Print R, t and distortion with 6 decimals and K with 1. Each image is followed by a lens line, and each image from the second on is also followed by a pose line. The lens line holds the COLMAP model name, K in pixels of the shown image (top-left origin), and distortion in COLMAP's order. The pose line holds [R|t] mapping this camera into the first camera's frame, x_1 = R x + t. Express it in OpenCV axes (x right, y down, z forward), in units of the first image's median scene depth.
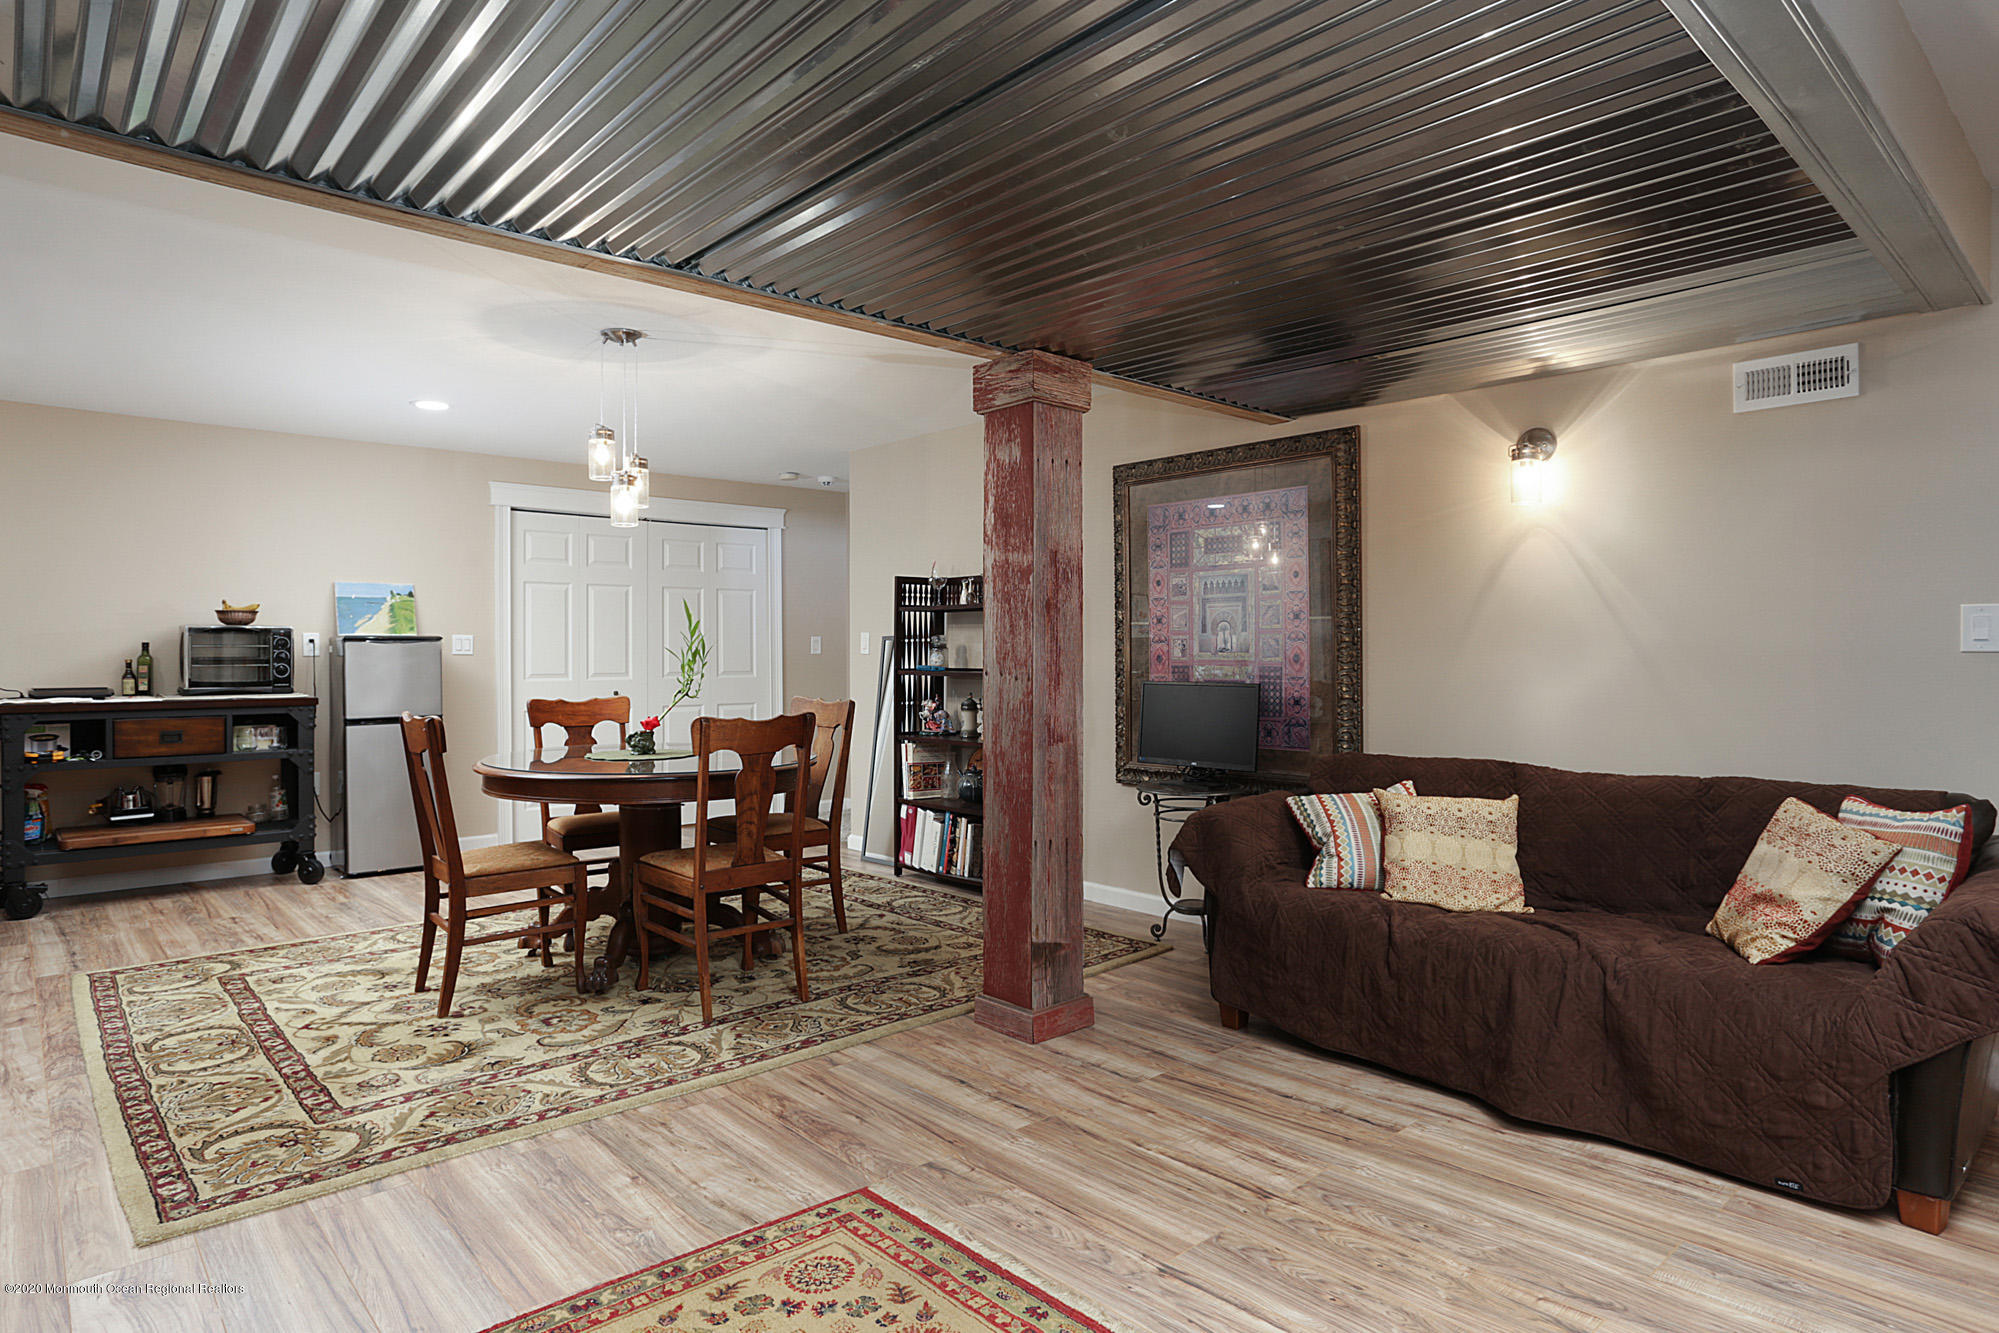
lens RADIAL K [[1131.7, 0, 1001.1], [0, 1131.7, 667.0], [0, 0, 1]] dist [-0.043833, 0.017297]
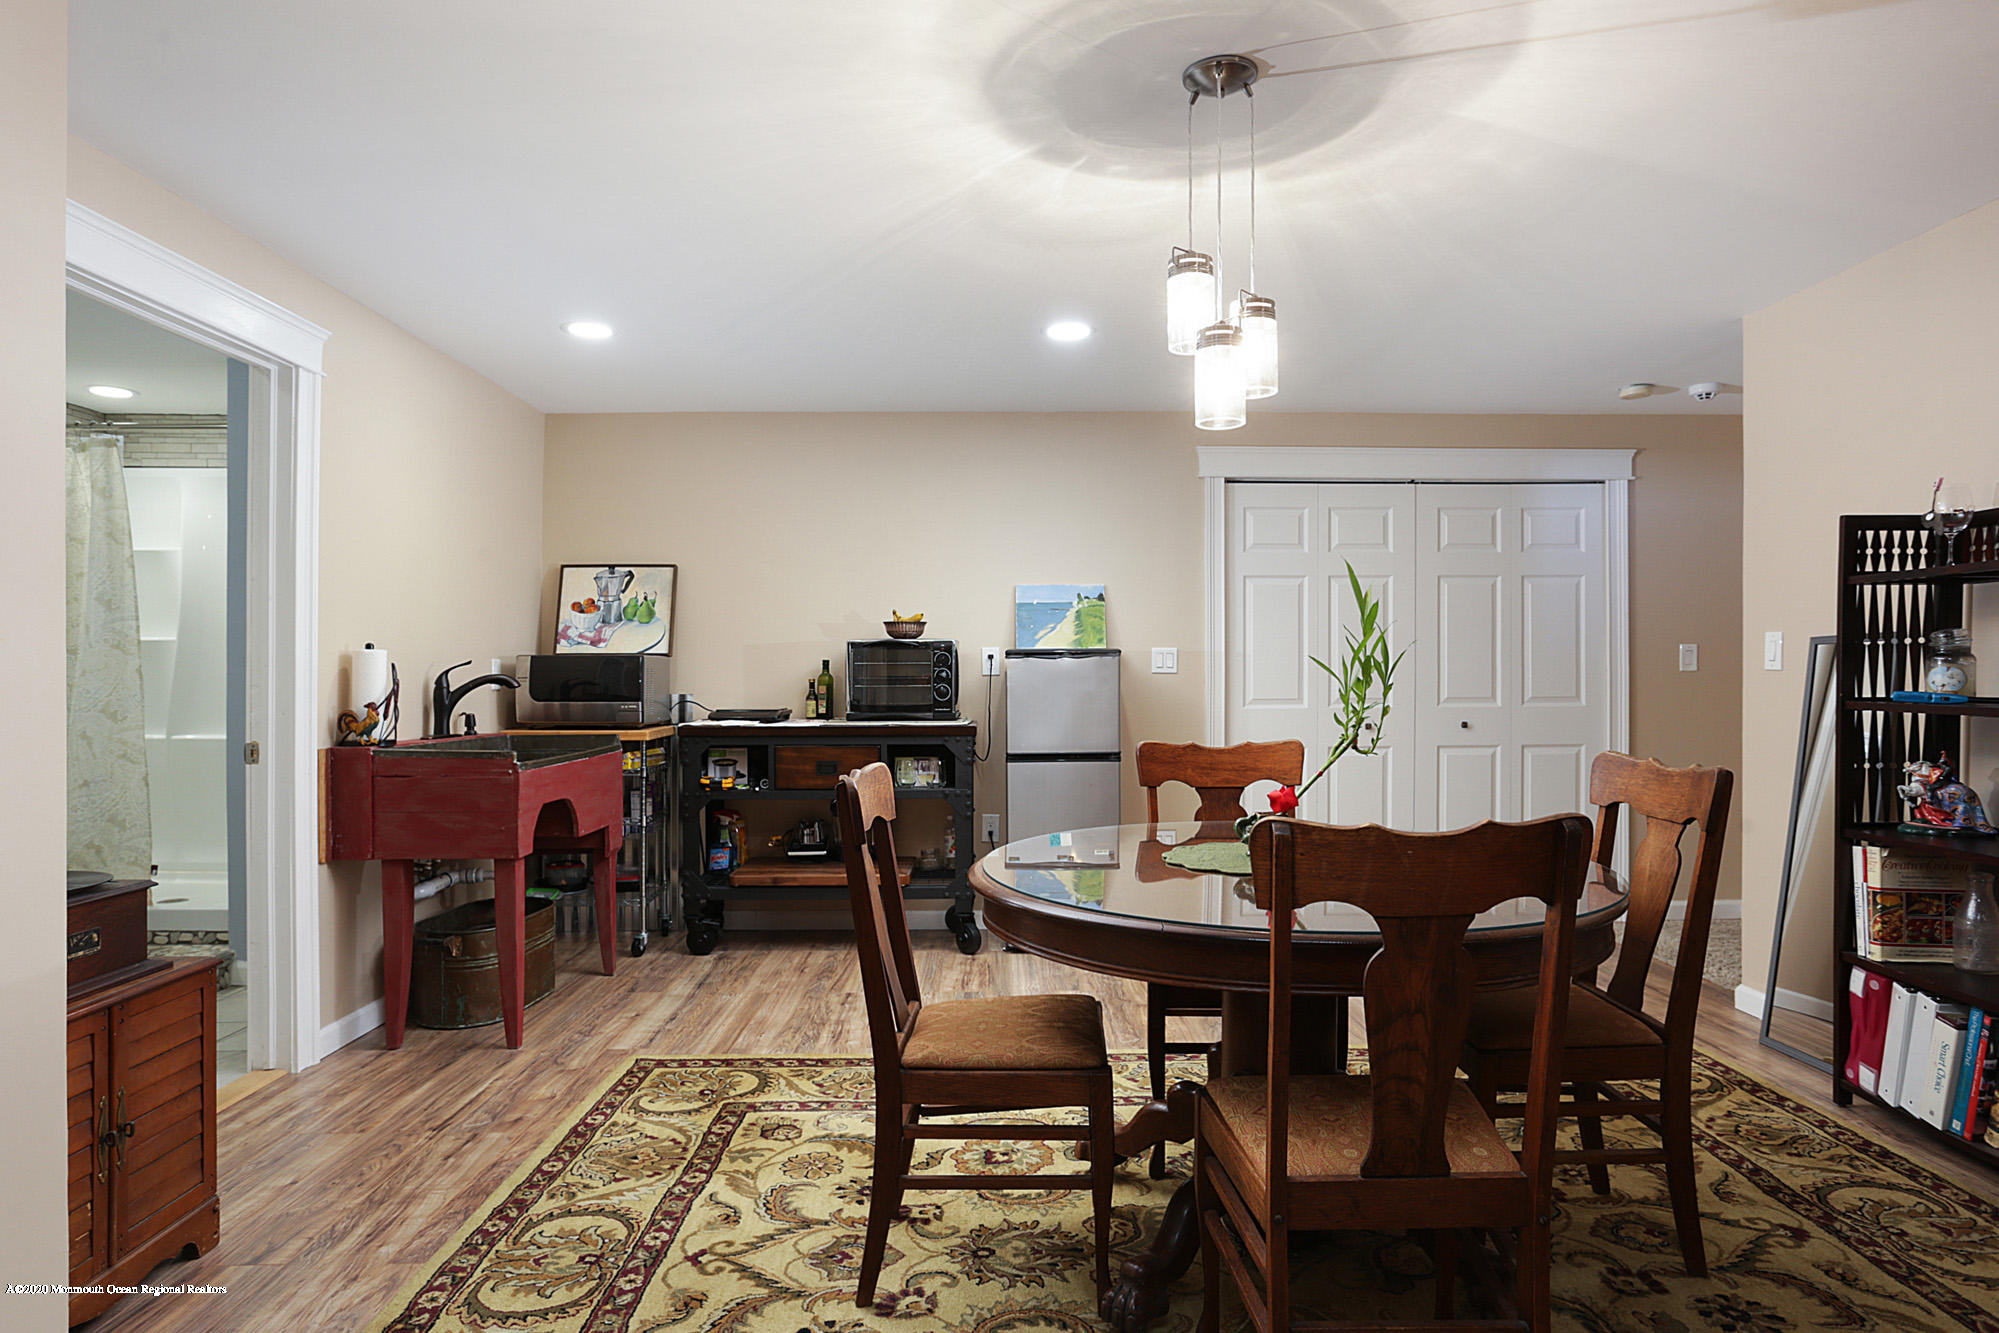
lens RADIAL K [[1196.1, 0, 980.4], [0, 1196.1, 686.8], [0, 0, 1]] dist [-0.042271, 0.026441]
pose [[0.750579, 0.004612, -0.660765, -0.034347], [-0.005258, 0.999986, 0.001006, -0.002032], [0.660760, 0.002719, 0.750592, 0.354612]]
